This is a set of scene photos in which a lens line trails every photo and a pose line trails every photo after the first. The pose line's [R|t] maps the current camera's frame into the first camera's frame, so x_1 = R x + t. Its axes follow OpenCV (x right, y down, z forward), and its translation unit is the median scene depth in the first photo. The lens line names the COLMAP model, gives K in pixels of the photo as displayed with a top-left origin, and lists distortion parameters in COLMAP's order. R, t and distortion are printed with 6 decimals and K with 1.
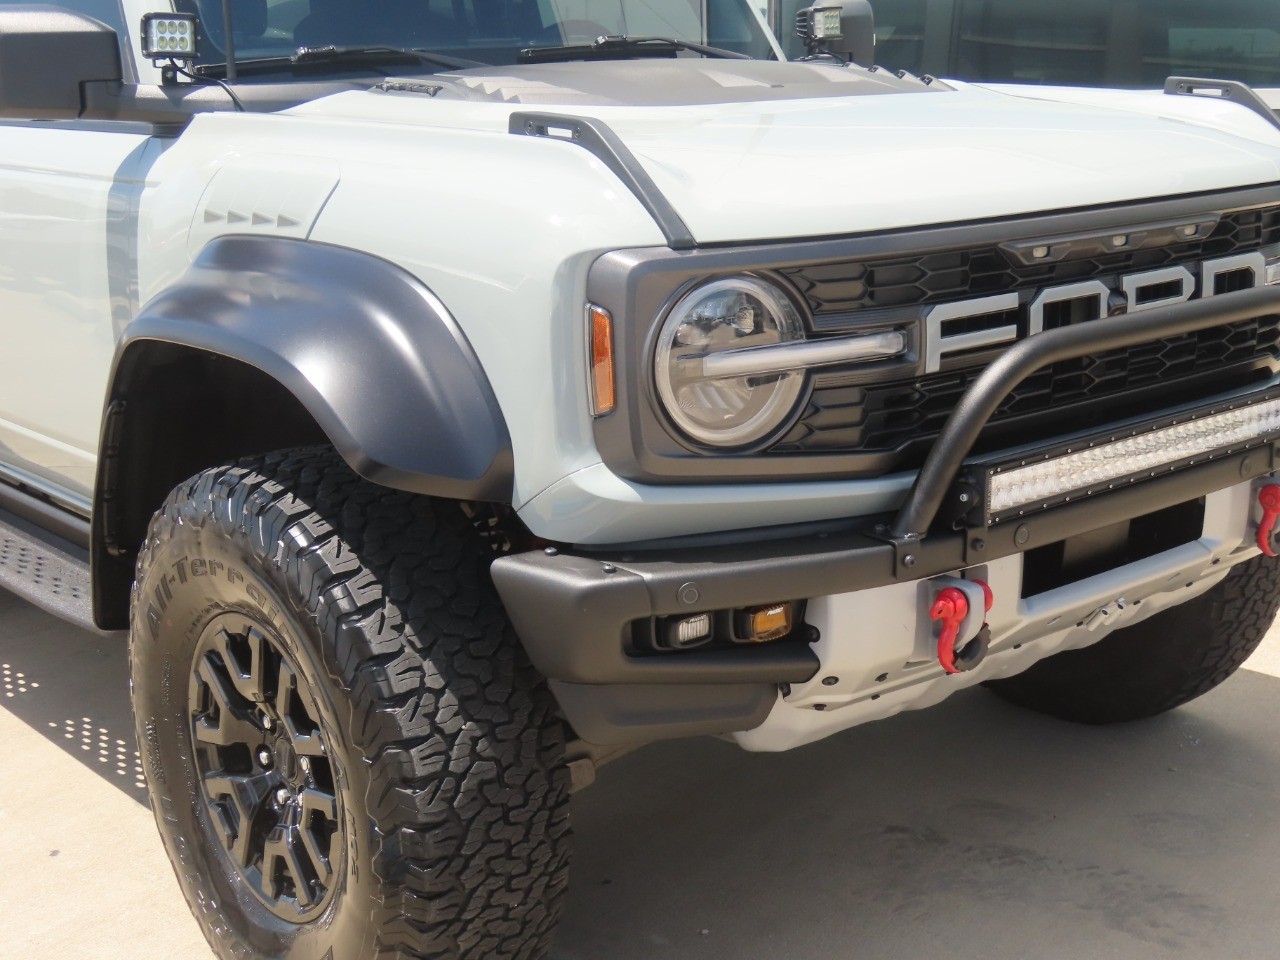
lens RADIAL K [[1769.6, 0, 640.0], [0, 1769.6, 480.0], [0, 0, 1]] dist [-0.011615, -0.011686]
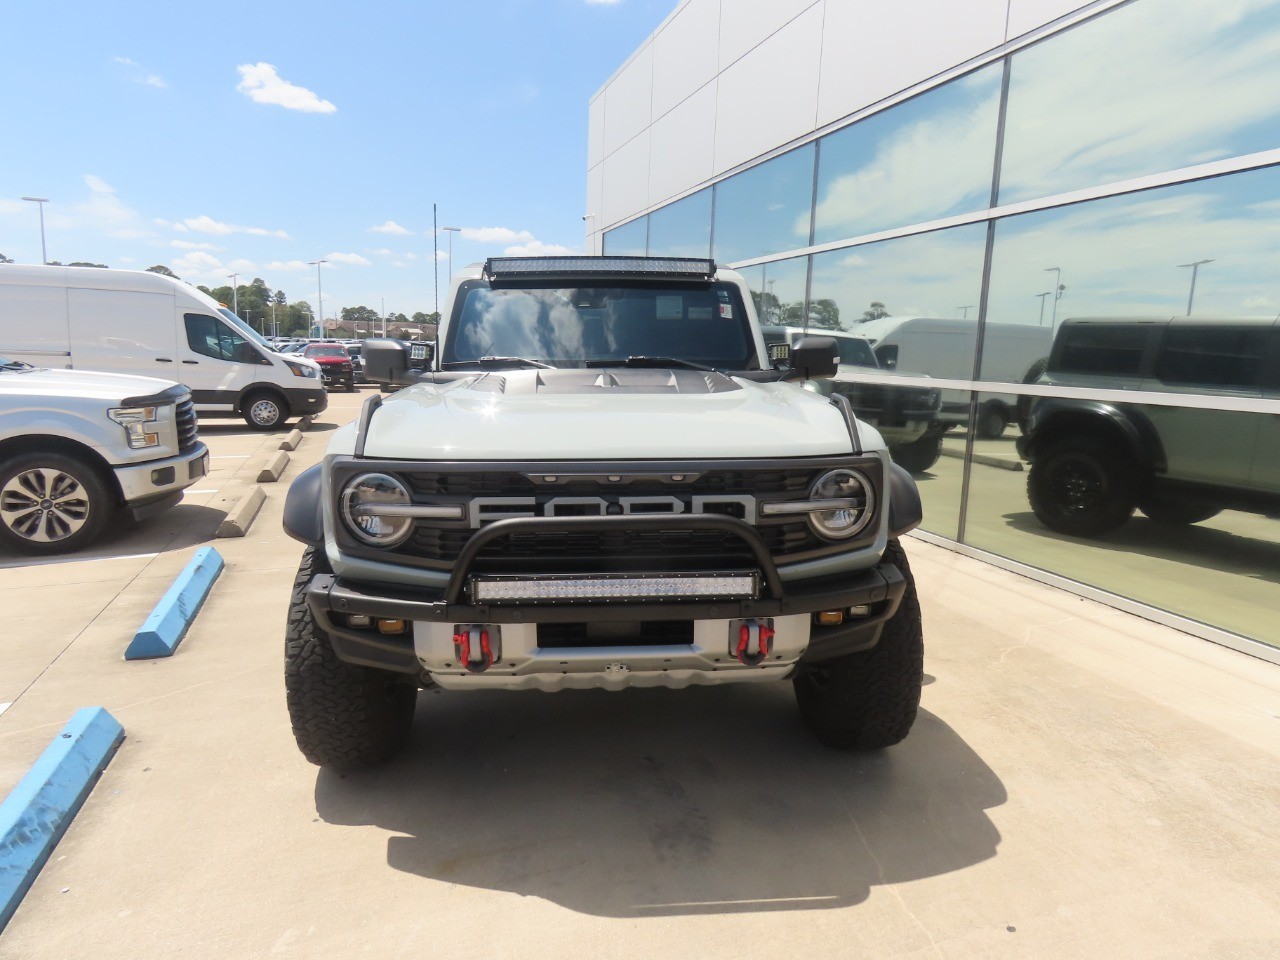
lens RADIAL K [[820.4, 0, 635.9], [0, 820.4, 479.1], [0, 0, 1]] dist [0.000845, 0.000316]
pose [[0.803540, 0.126971, -0.581551, 0.854601], [-0.163307, 0.986522, -0.010256, -0.135552], [0.572411, 0.103213, 0.813445, 0.291807]]
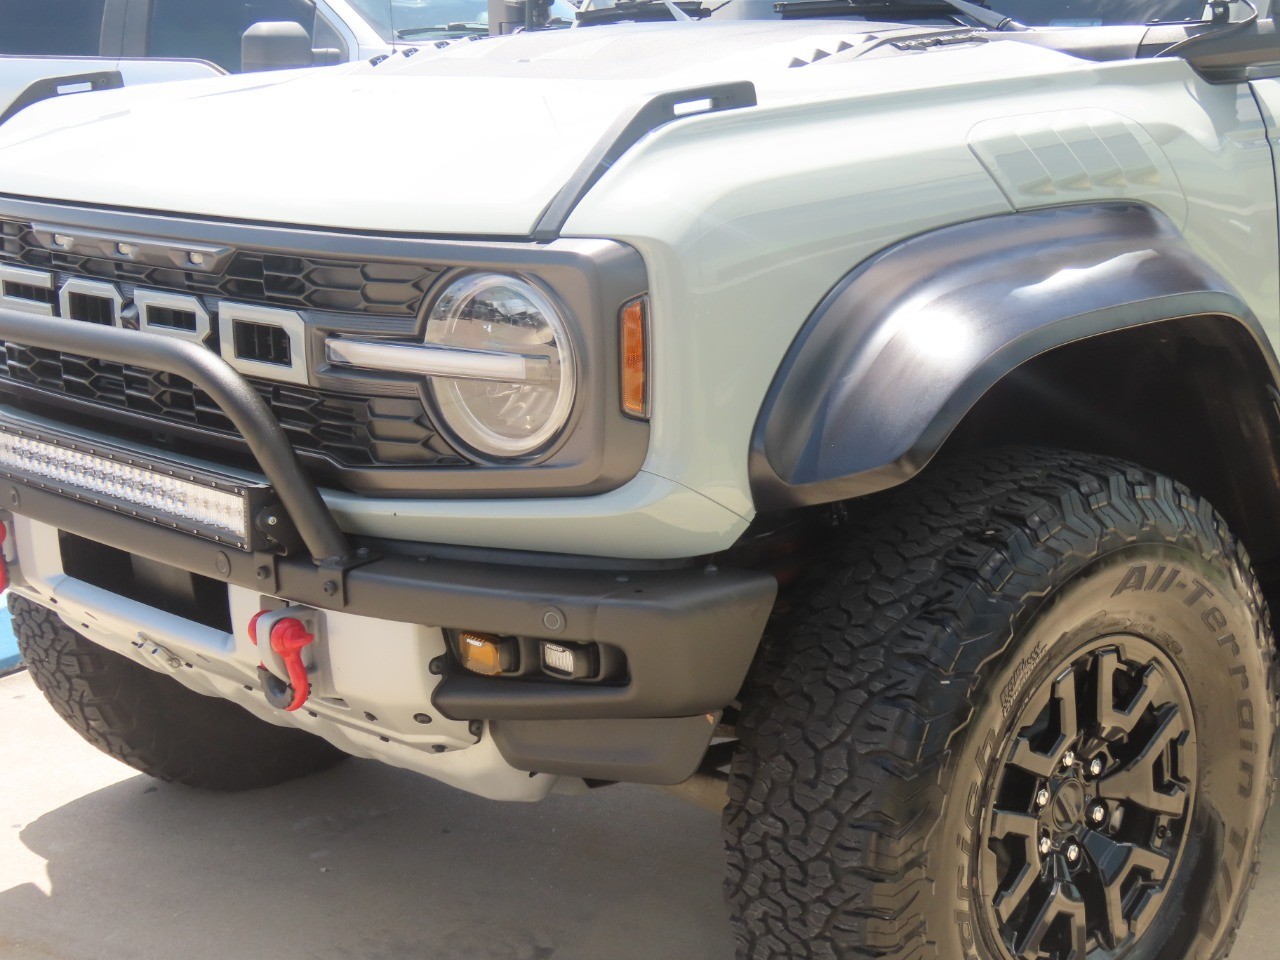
lens RADIAL K [[2154.6, 0, 640.0], [0, 2154.6, 480.0], [0, 0, 1]] dist [0.013108, -0.102628]
pose [[0.066504, 0.245313, -0.967160, 1.472374], [-0.217648, 0.949531, 0.225876, -0.348694], [0.973759, 0.195479, 0.116539, 1.208797]]
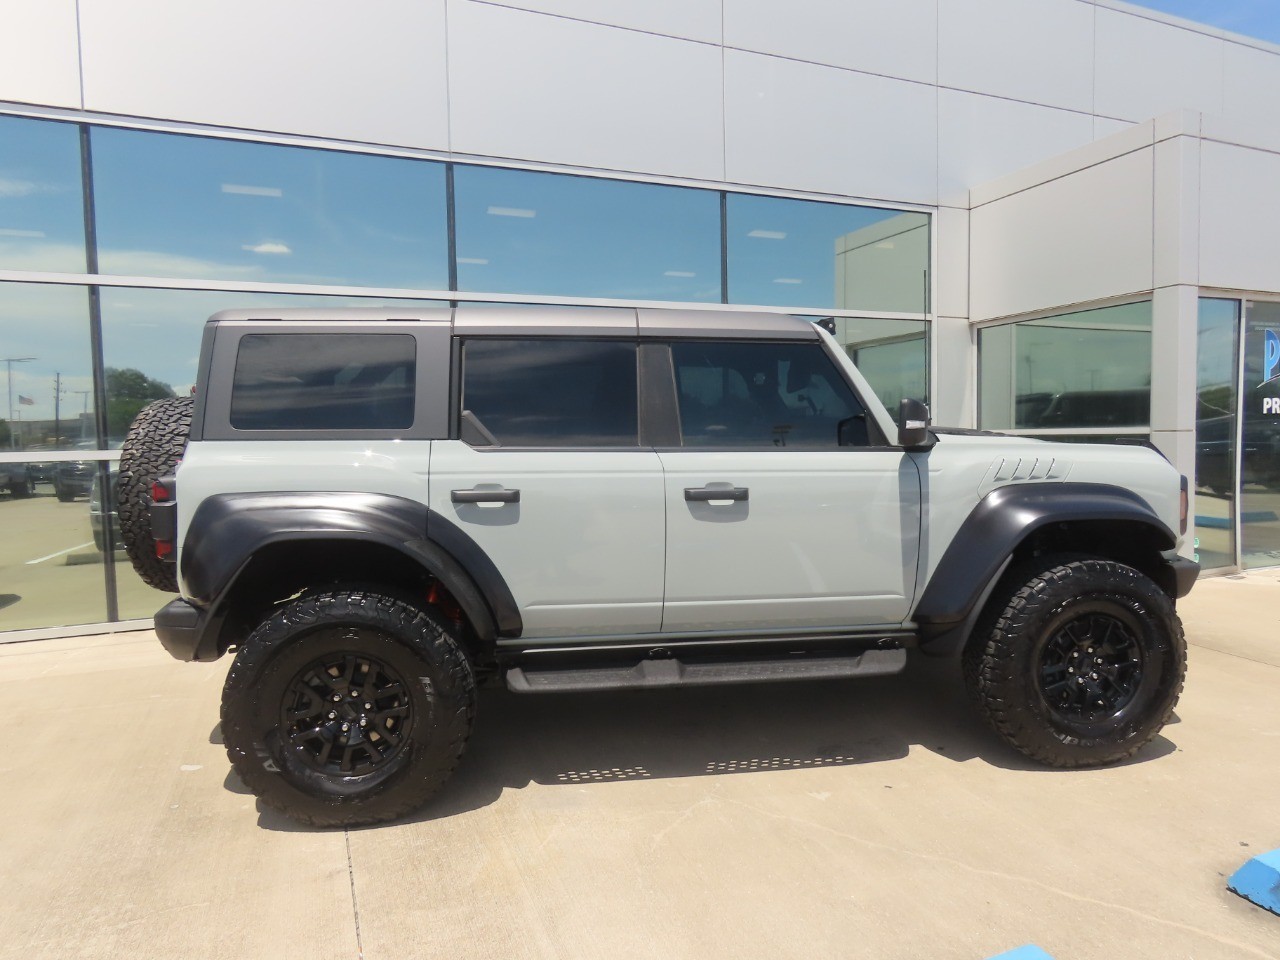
lens RADIAL K [[813.5, 0, 650.7], [0, 813.5, 475.0], [0, 0, 1]] dist [-0.002836, -0.002394]
pose [[0.522408, -0.041302, 0.851695, -1.816455], [0.190886, 0.979141, -0.069602, -0.197073], [-0.831055, 0.198938, 0.519395, 0.923117]]
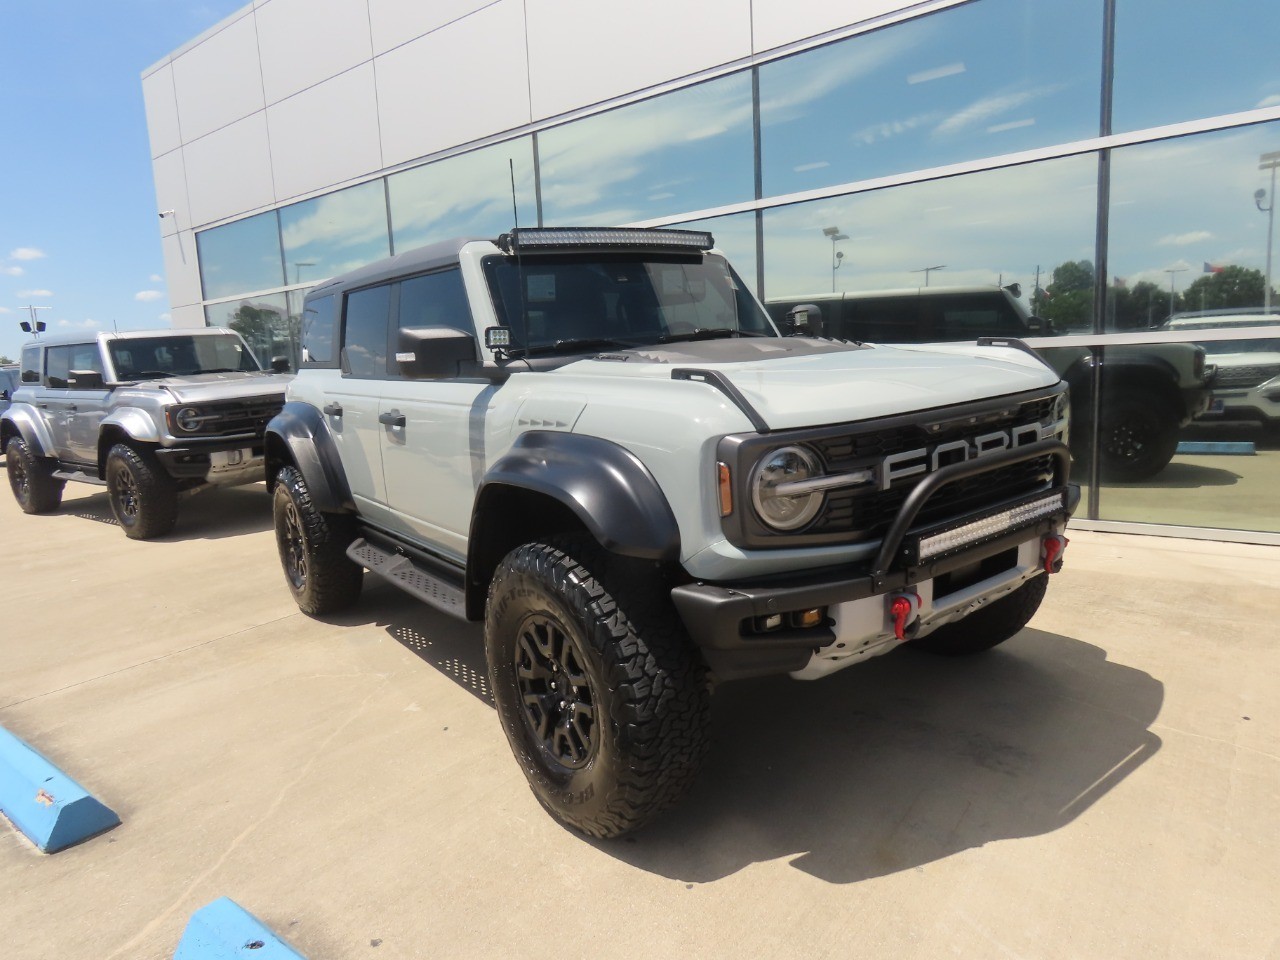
lens RADIAL K [[820.4, 0, 635.9], [0, 820.4, 479.1], [0, 0, 1]] dist [0.000845, 0.000316]
pose [[0.997671, -0.029181, -0.061647, -0.058159], [0.025267, 0.997673, -0.063332, -0.019870], [0.063352, 0.061627, 0.996087, 0.053570]]
